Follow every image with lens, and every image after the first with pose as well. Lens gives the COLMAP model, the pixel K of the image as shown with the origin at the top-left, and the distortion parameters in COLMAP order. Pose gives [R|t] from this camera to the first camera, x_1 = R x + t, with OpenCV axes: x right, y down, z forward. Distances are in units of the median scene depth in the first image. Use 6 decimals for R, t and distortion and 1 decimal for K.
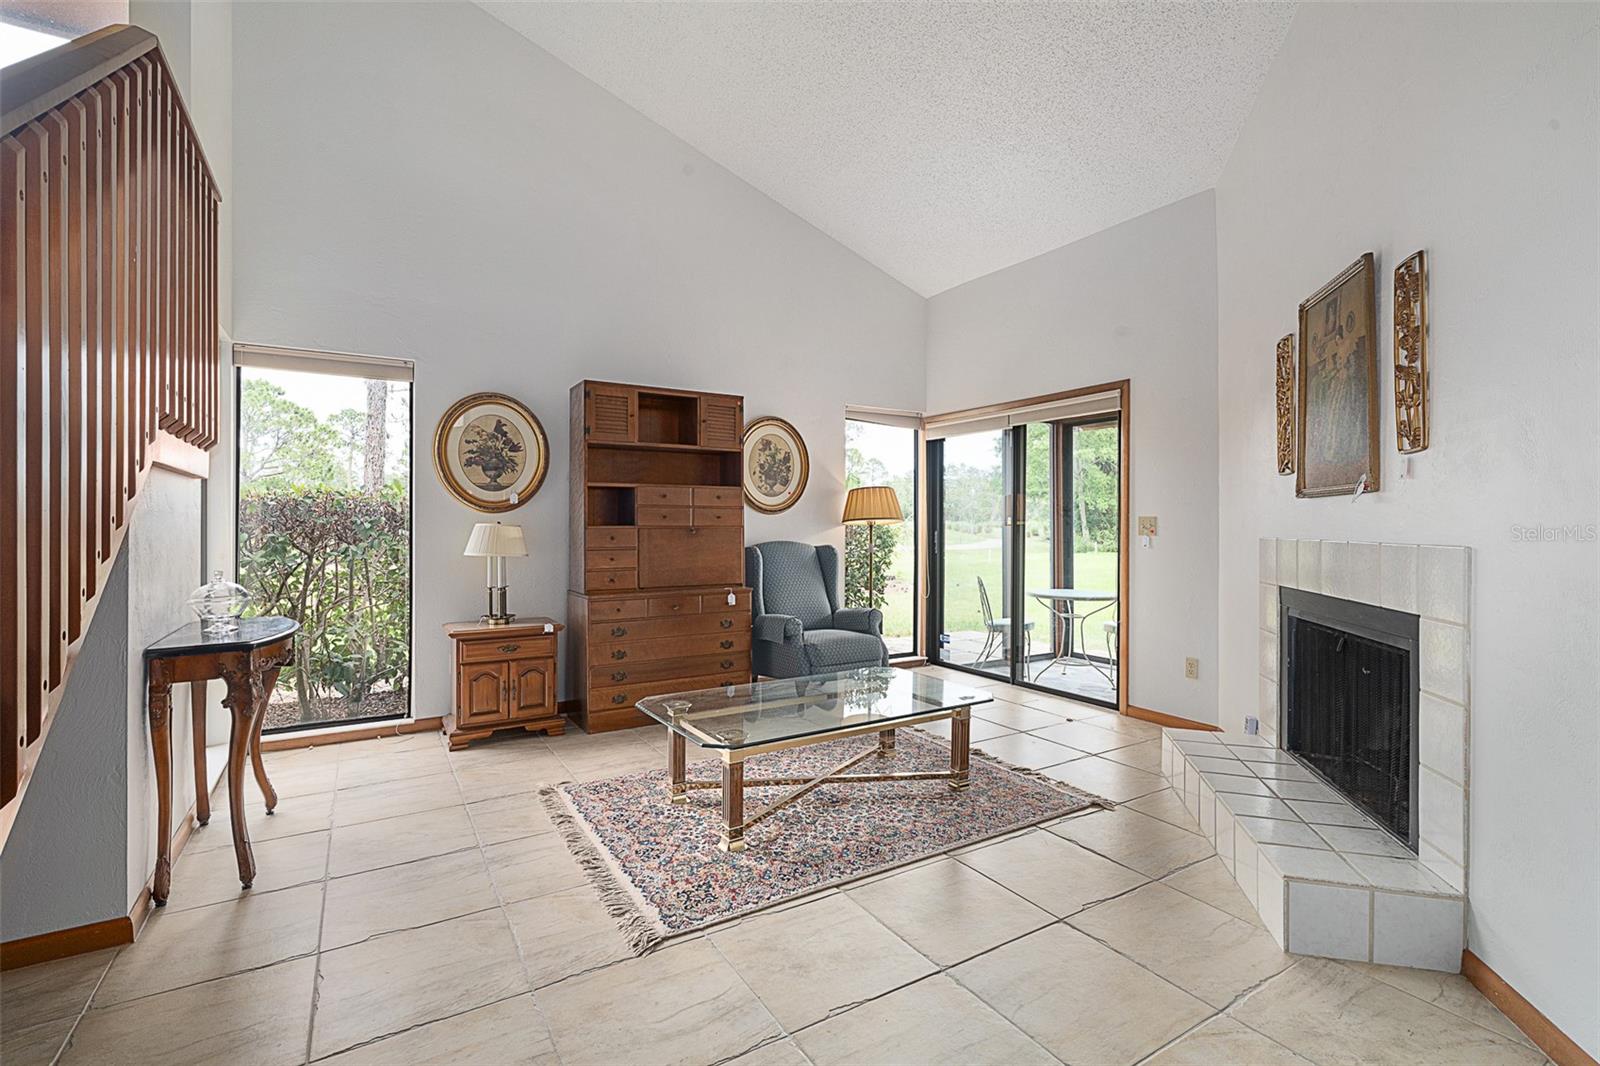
lens RADIAL K [[720.1, 0, 802.9], [0, 720.1, 519.2], [0, 0, 1]] dist [-0.007803, -0.000180]
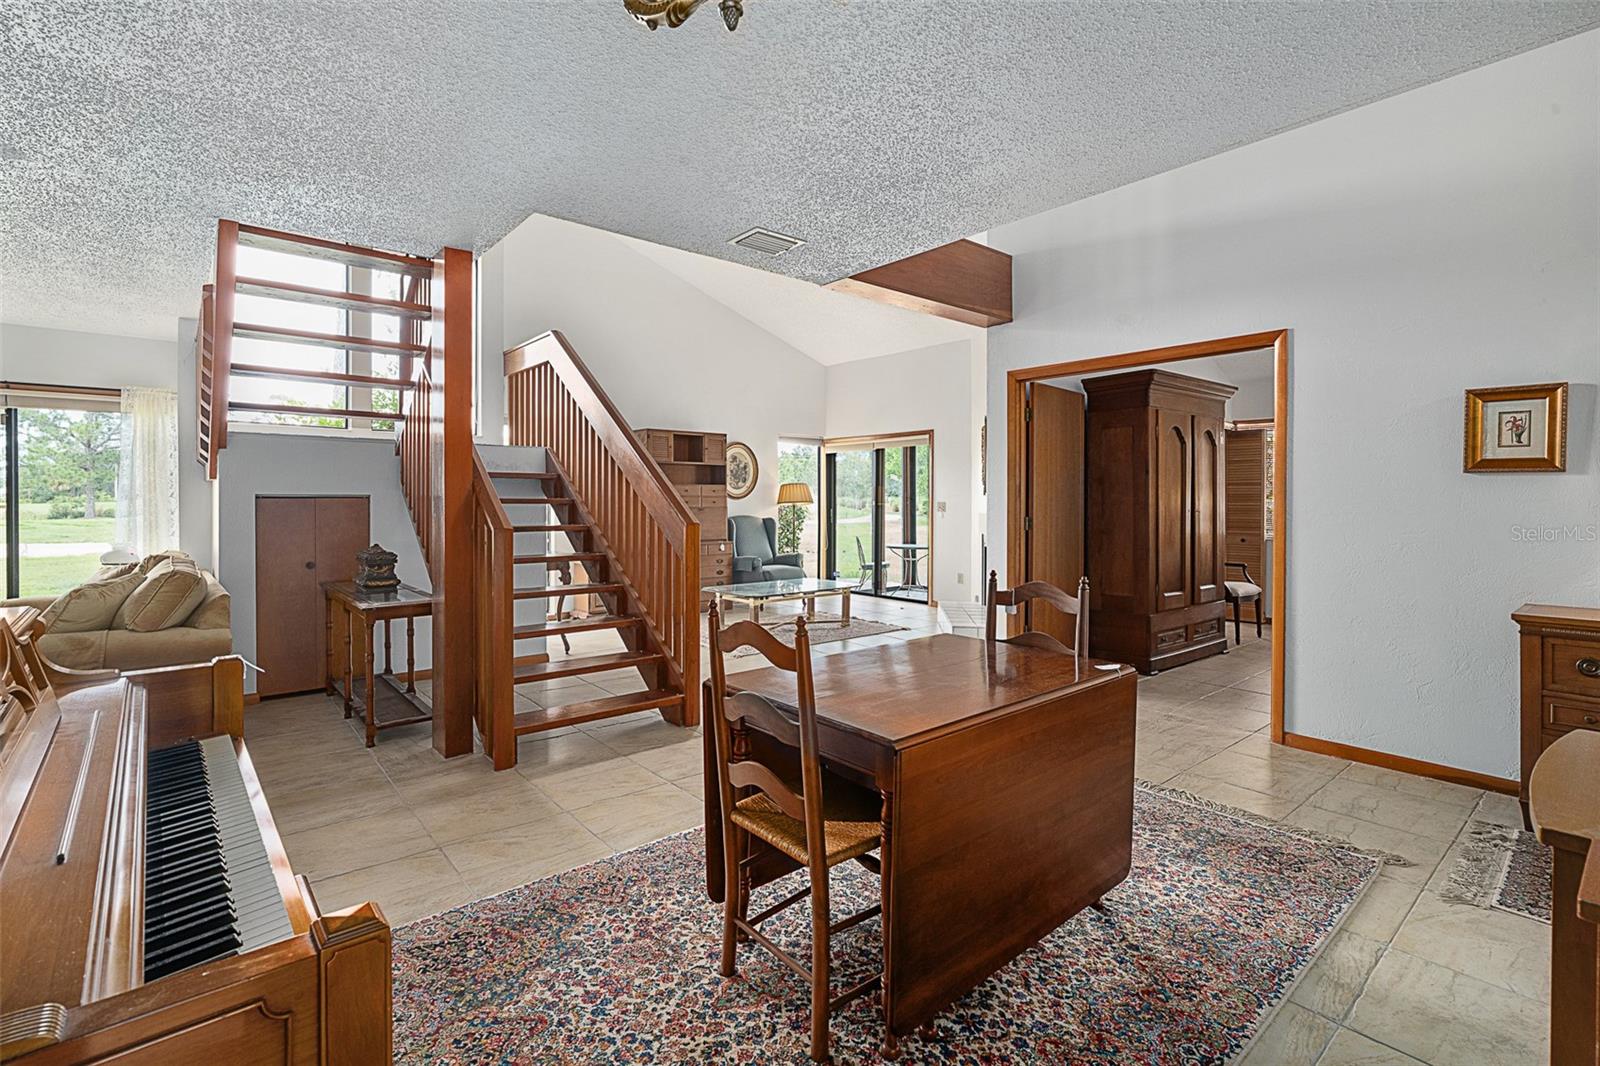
lens RADIAL K [[740.0, 0, 800.1], [0, 740.0, 504.0], [0, 0, 1]] dist [-0.002955, -0.000742]
pose [[0.988342, -0.001842, 0.152238, -0.181597], [-0.000974, 0.999830, 0.018418, -0.032066], [-0.152246, -0.018351, 0.988172, -0.835427]]
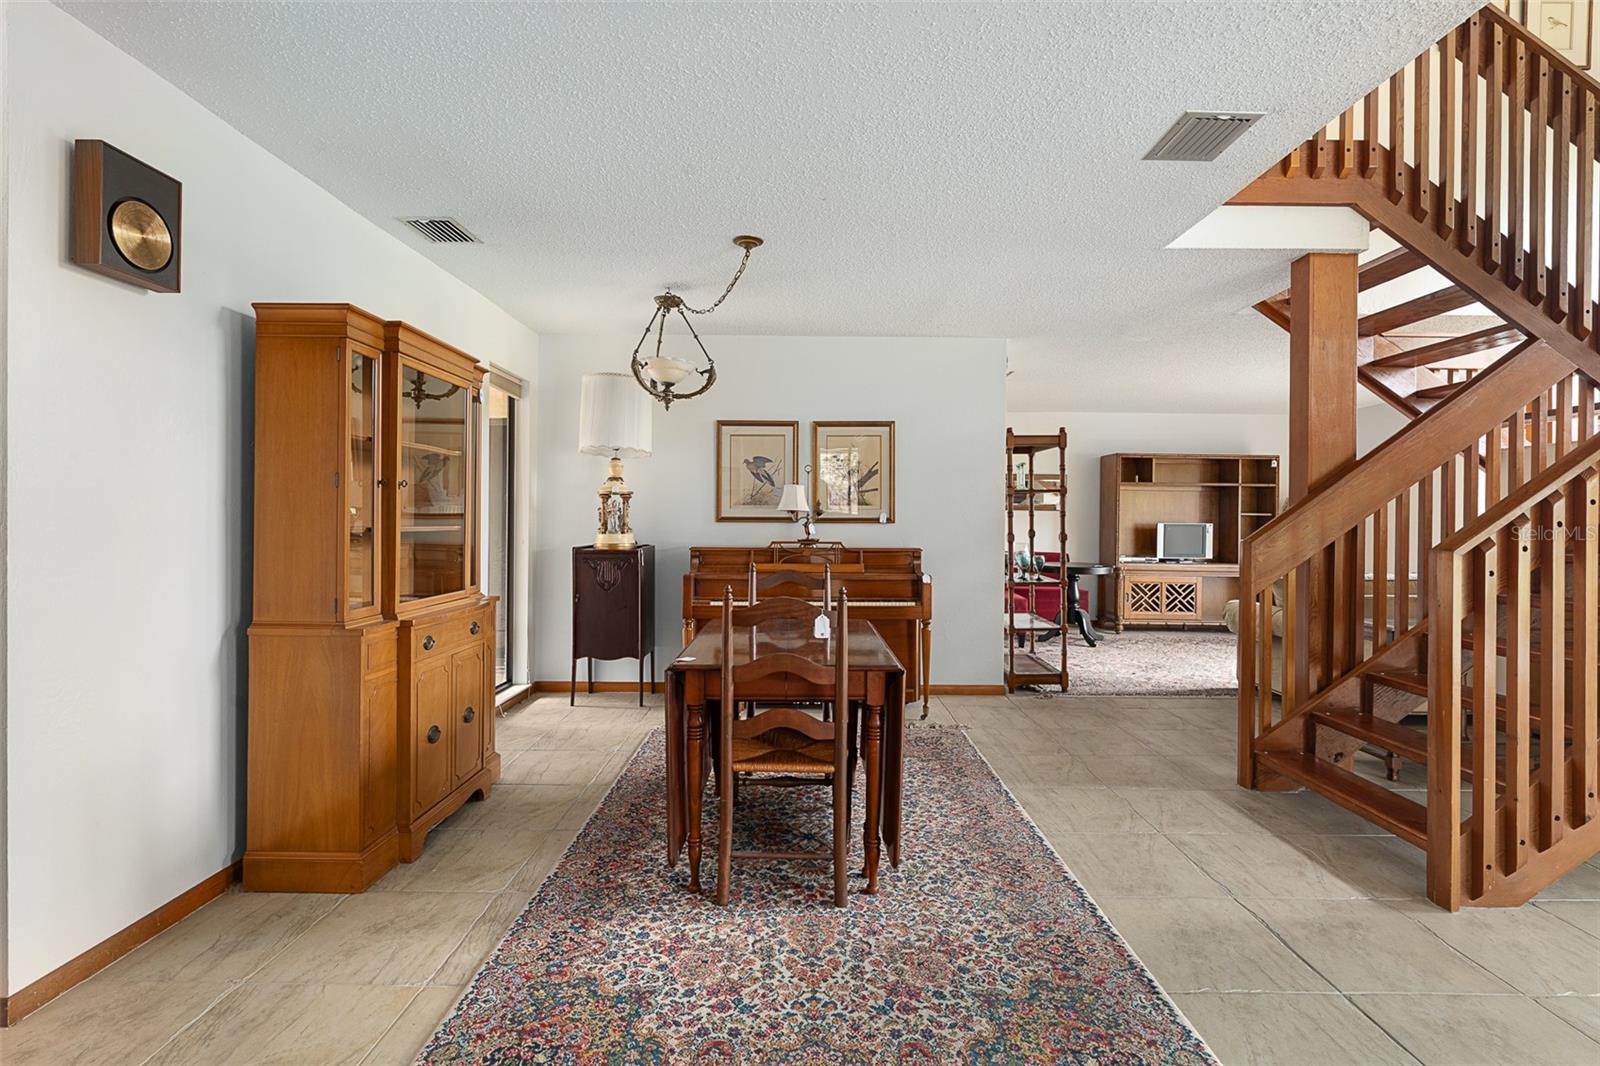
lens RADIAL K [[720.1, 0, 802.9], [0, 720.1, 519.2], [0, 0, 1]] dist [-0.007803, -0.000180]
pose [[-0.525363, -0.007890, -0.850842, 0.477759], [0.000232, 0.999956, -0.009416, -0.009762], [0.850878, -0.005144, -0.525338, -0.053464]]
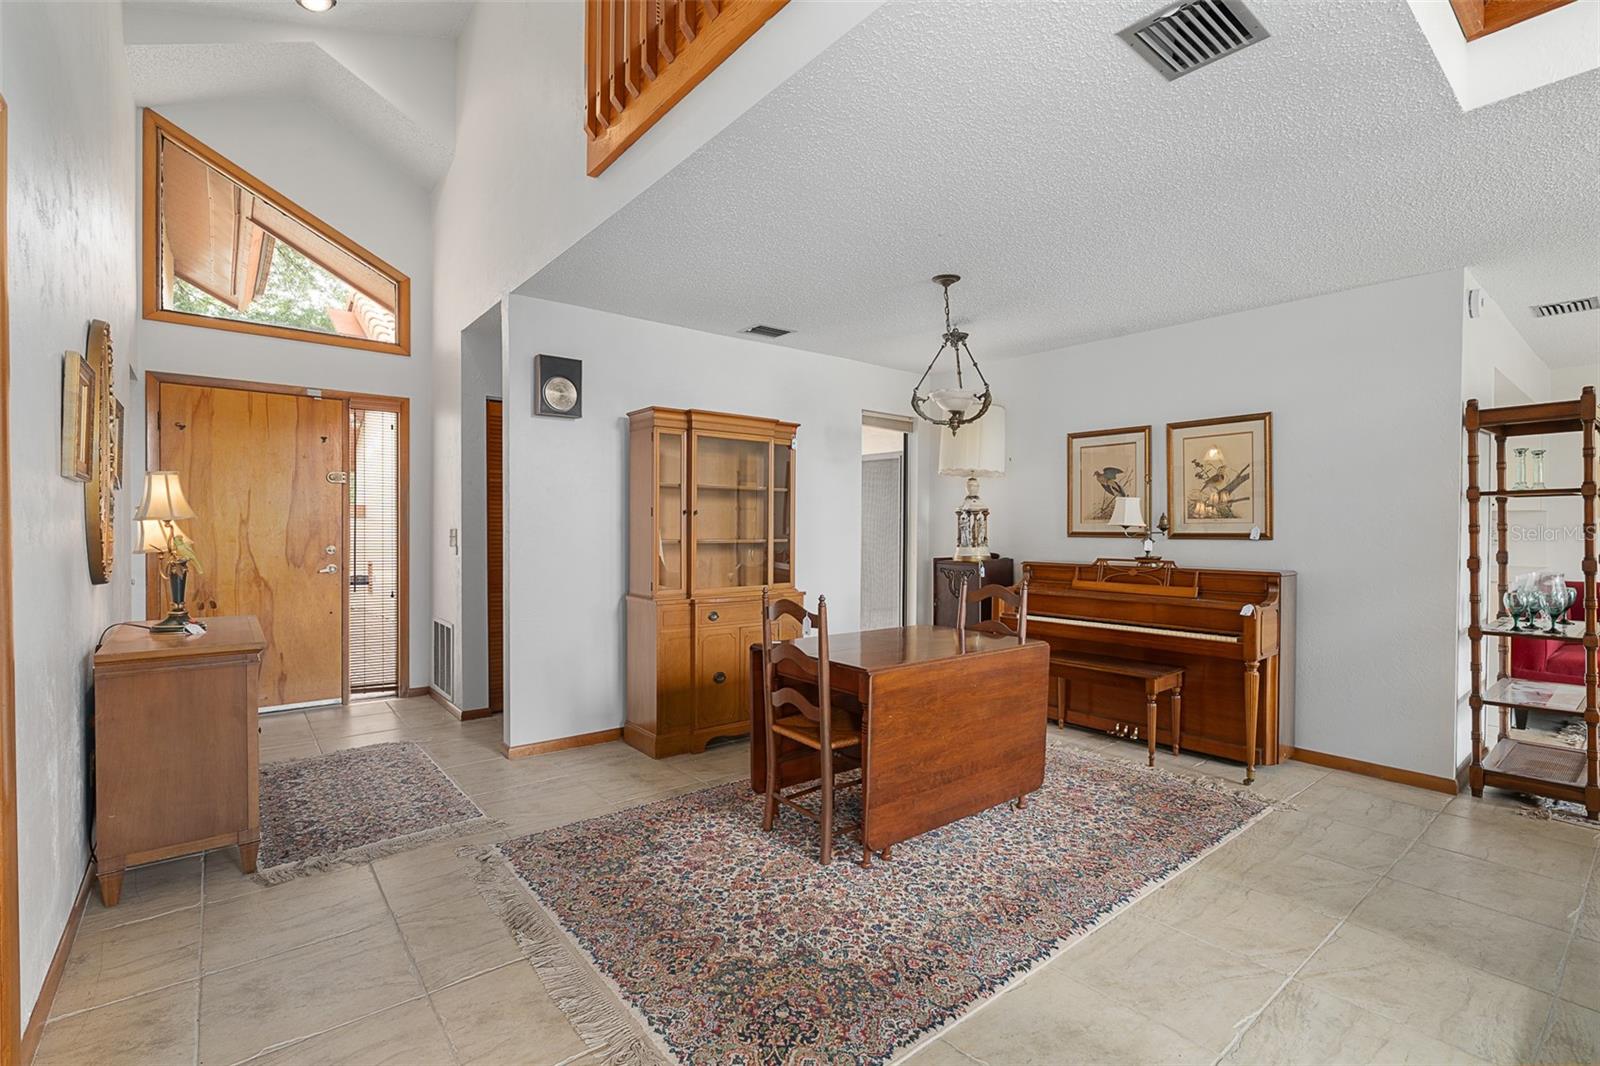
lens RADIAL K [[722.1, 0, 800.0], [0, 722.1, 533.0], [0, 0, 1]] dist [-0.003927, 0.000457]
pose [[-0.991333, -0.007142, -0.131182, 0.156230], [-0.006877, 0.999973, -0.002468, -0.016316], [0.131196, -0.001545, -0.991355, 0.276735]]
